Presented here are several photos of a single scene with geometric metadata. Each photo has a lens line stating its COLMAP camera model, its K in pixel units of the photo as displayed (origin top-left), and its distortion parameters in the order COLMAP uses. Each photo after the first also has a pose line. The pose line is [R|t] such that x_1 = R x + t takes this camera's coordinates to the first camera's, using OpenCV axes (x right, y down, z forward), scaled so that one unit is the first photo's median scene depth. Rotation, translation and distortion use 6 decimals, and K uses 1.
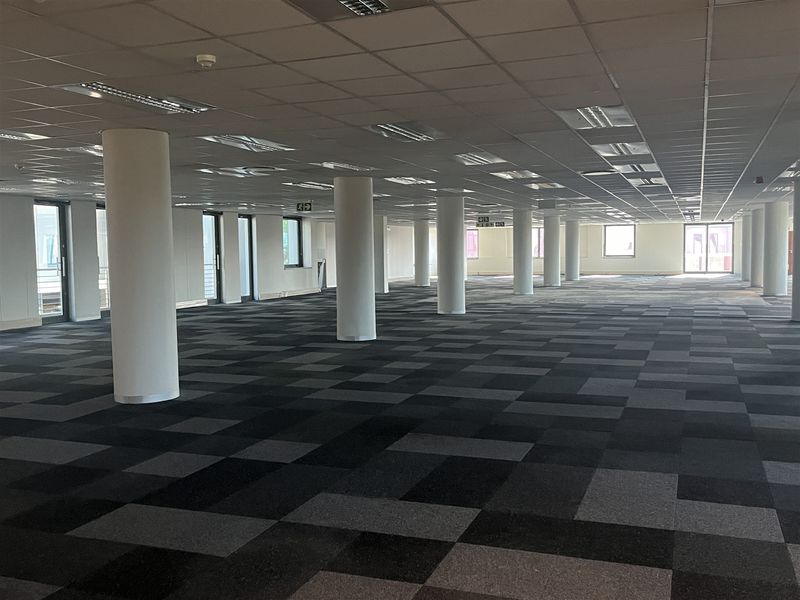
lens RADIAL K [[769.6, 0, 400.0], [0, 769.6, 300.0], [0, 0, 1]] dist [0.000052, 0.000978]
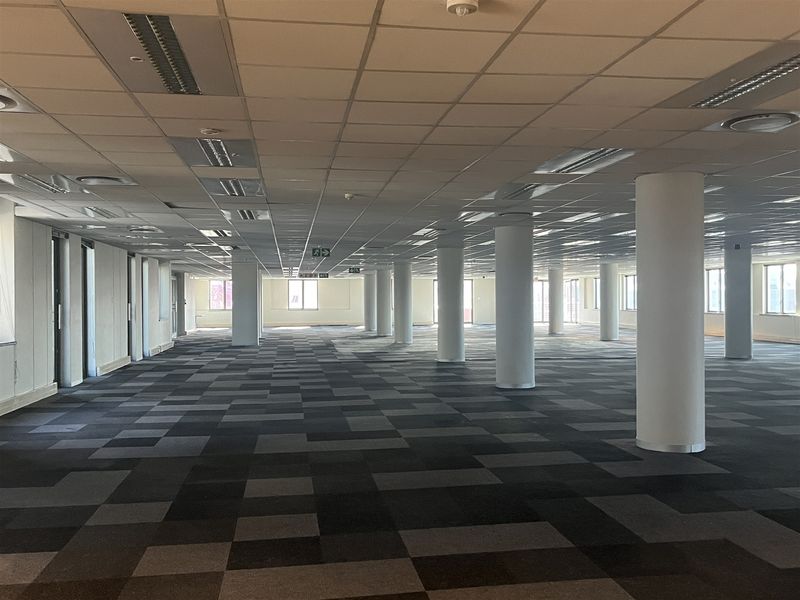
lens RADIAL K [[750.5, 0, 400.0], [0, 750.5, 300.0], [0, 0, 1]] dist [0.005554, 0.002352]
pose [[0.873560, 0.002311, 0.486710, -0.470346], [0.031579, 0.997613, -0.061416, -0.005073], [-0.485690, 0.069020, 0.871402, 0.165640]]
